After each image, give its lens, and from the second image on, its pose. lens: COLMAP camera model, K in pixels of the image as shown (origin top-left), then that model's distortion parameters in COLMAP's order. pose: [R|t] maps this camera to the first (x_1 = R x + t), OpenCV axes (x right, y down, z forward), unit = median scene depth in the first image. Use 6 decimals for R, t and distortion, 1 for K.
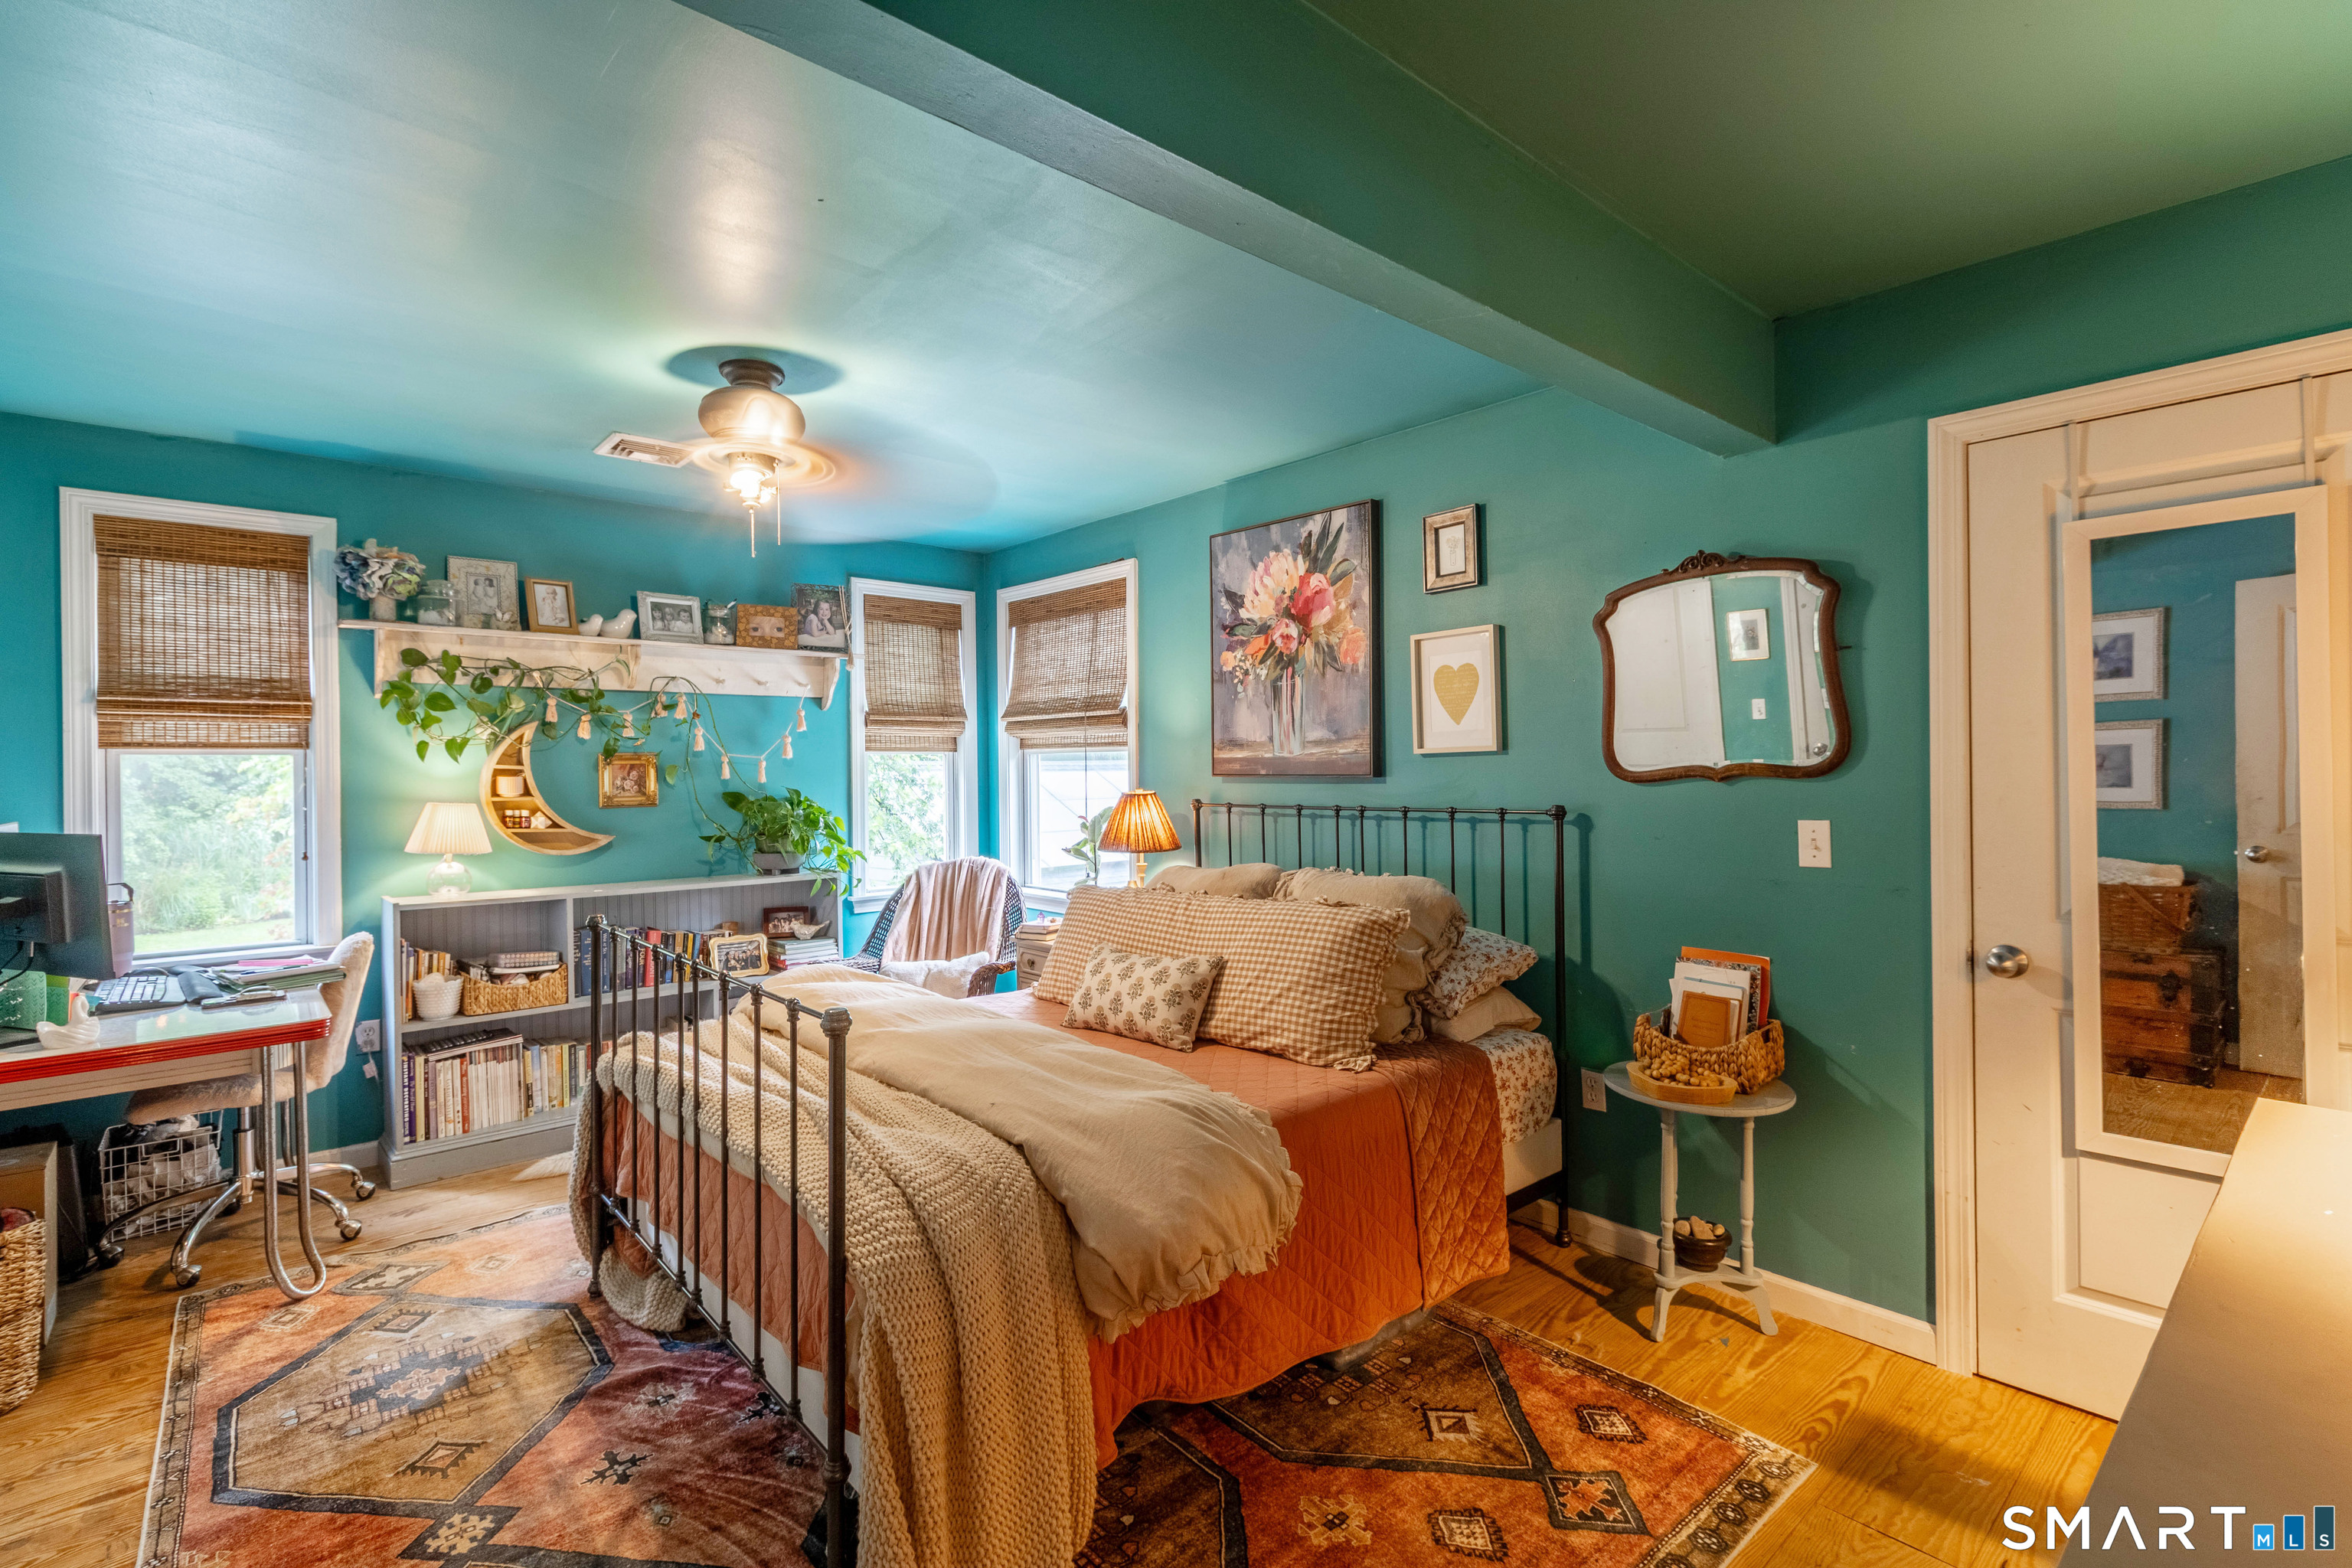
lens RADIAL K [[1098.8, 0, 1183.8], [0, 1098.8, 778.4], [0, 0, 1]] dist [0.006939, 0.000125]
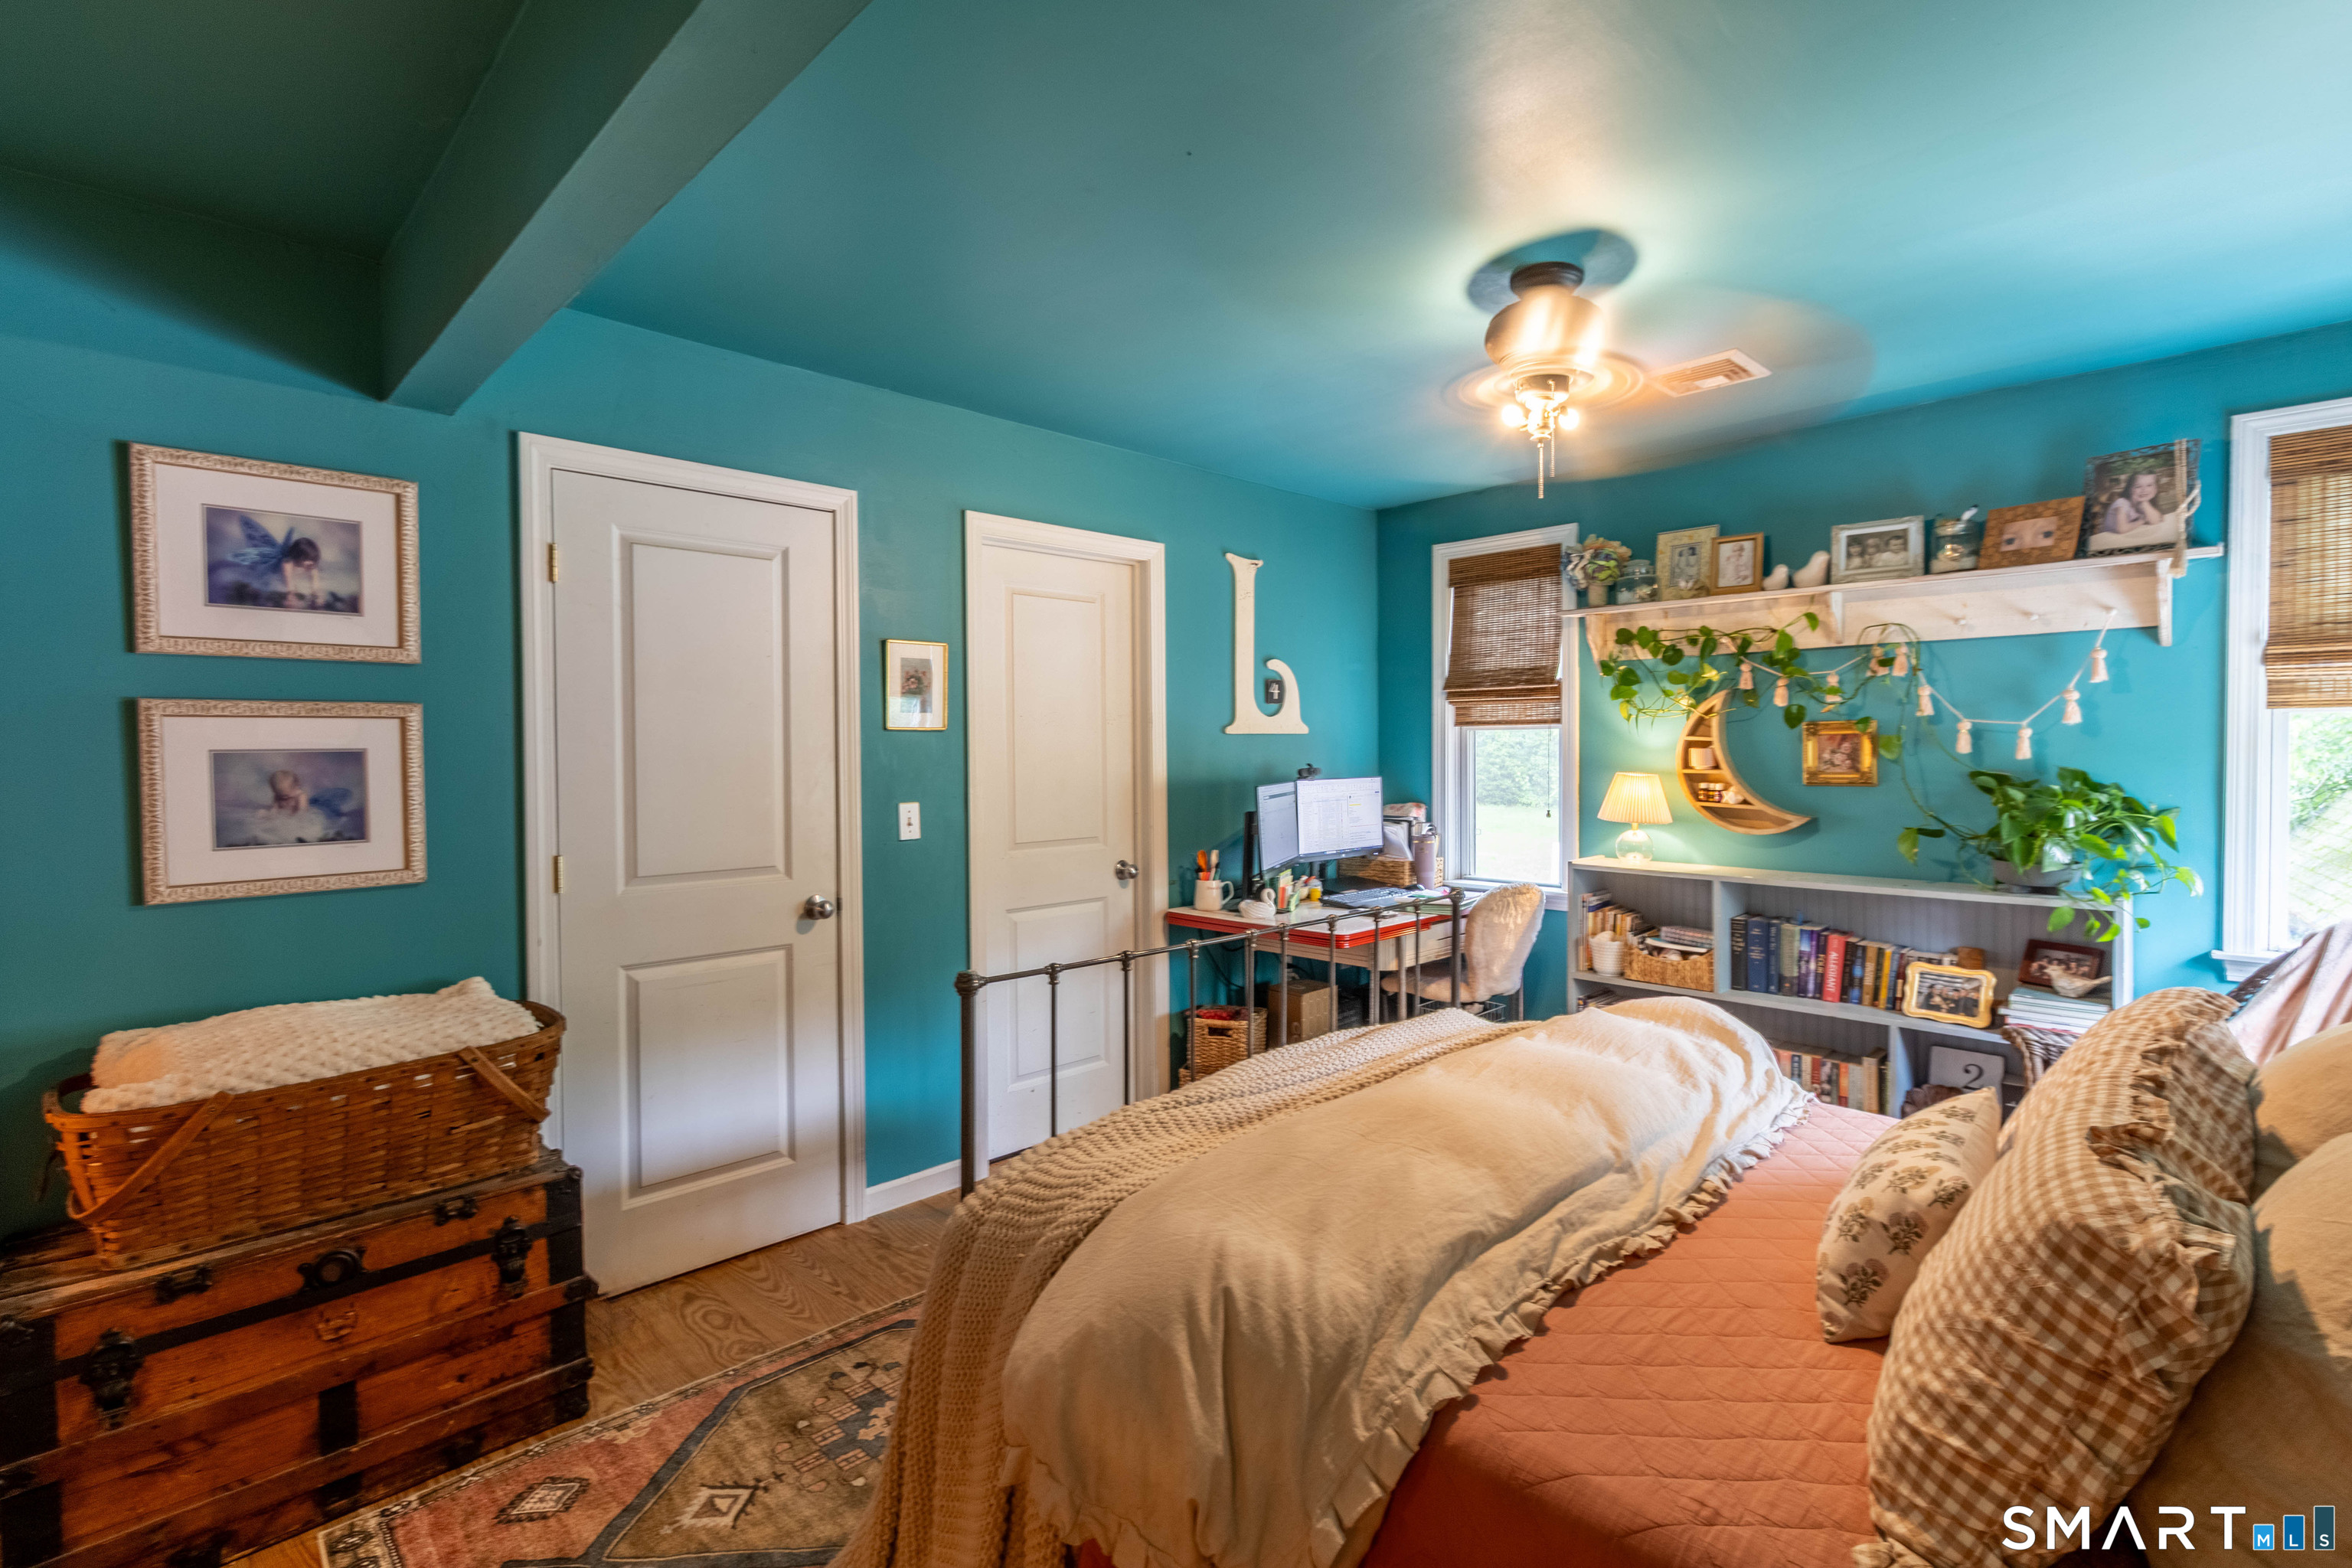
lens RADIAL K [[1098.8, 0, 1182.7], [0, 1098.8, 769.1], [0, 0, 1]] dist [0.006939, 0.000125]
pose [[0.049426, 0.029239, -0.998350, 0.321303], [-0.000433, 0.999572, 0.029253, -0.011137], [0.998778, -0.001014, 0.049417, 0.476421]]
